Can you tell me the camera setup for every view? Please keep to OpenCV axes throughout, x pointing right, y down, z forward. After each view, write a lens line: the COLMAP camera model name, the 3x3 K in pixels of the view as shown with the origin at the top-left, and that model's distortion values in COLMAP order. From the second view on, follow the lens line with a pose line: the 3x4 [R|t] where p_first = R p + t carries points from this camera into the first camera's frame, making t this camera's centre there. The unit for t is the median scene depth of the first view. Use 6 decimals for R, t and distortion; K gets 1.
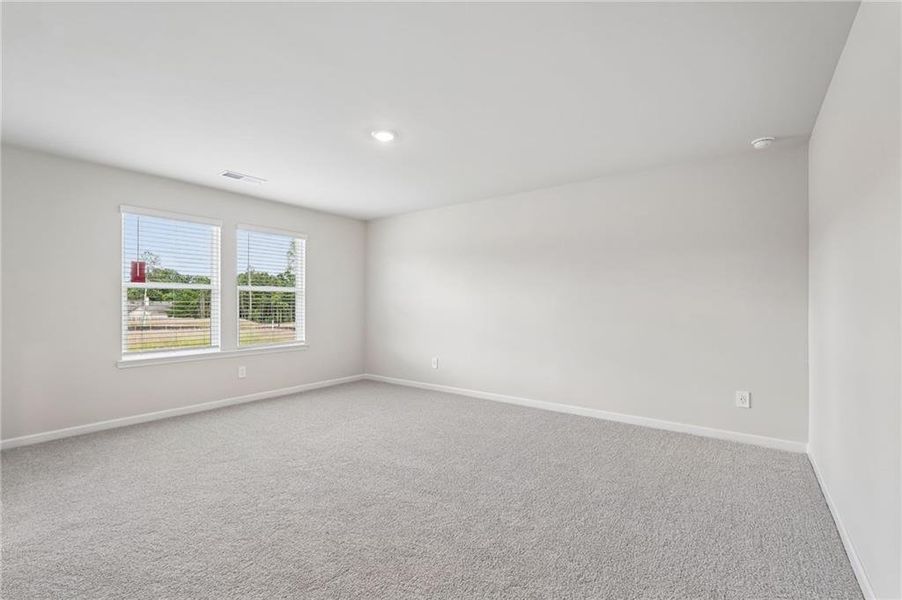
lens RADIAL K [[397.3, 0, 448.4], [0, 397.3, 306.4], [0, 0, 1]] dist [-0.005436, -0.000121]
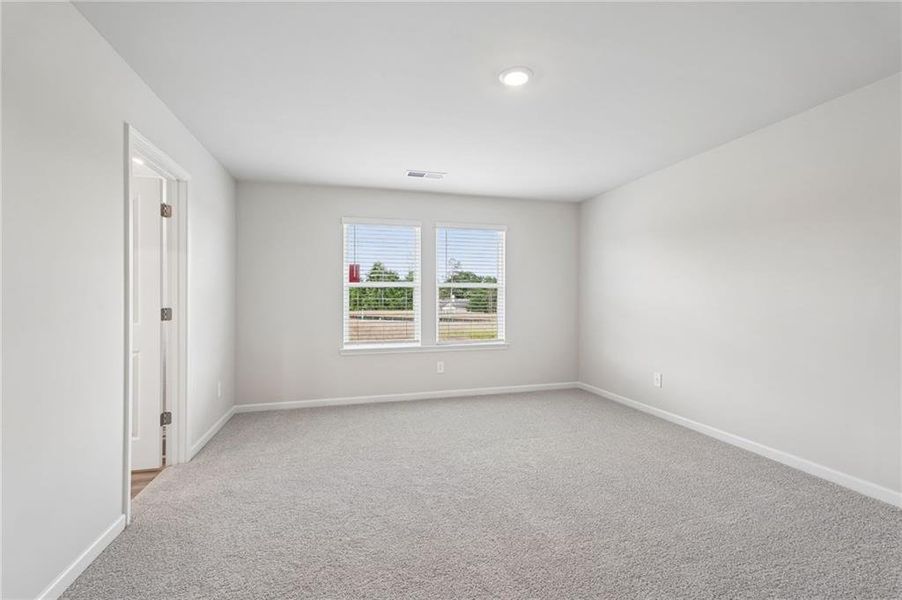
lens RADIAL K [[401.1, 0, 452.0], [0, 401.1, 301.9], [0, 0, 1]] dist [-0.008304, 0.006977]
pose [[0.795208, -0.002122, -0.606333, 0.136787], [0.001092, 0.999997, -0.002067, -0.000836], [0.606335, 0.000981, 0.795208, 0.213579]]
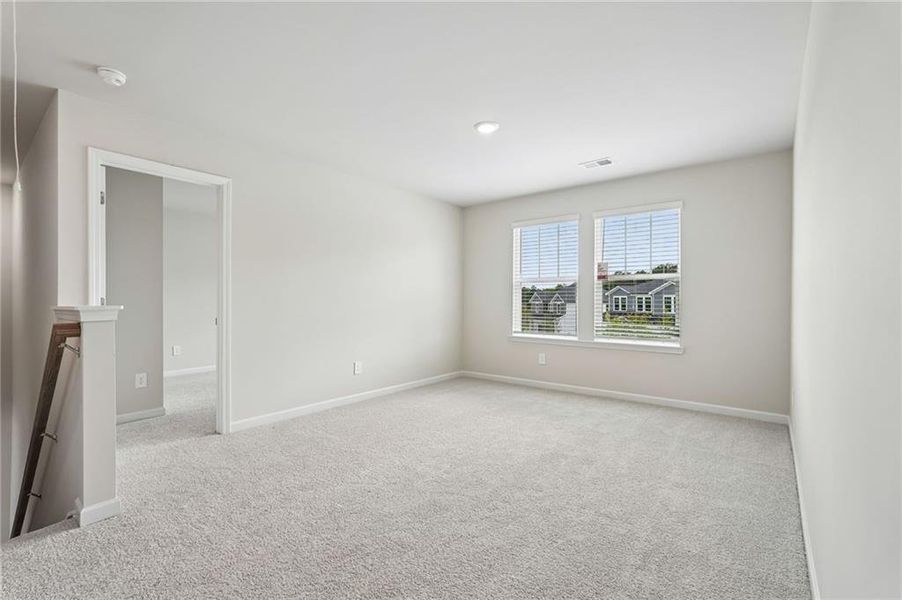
lens RADIAL K [[407.8, 0, 455.2], [0, 407.8, 294.2], [0, 0, 1]] dist [-0.001616, 0.000713]
pose [[-0.011916, -0.007248, -0.999903, 0.519356], [0.004473, 0.999963, -0.007301, -0.000196], [0.999919, -0.004559, -0.011884, 0.709510]]
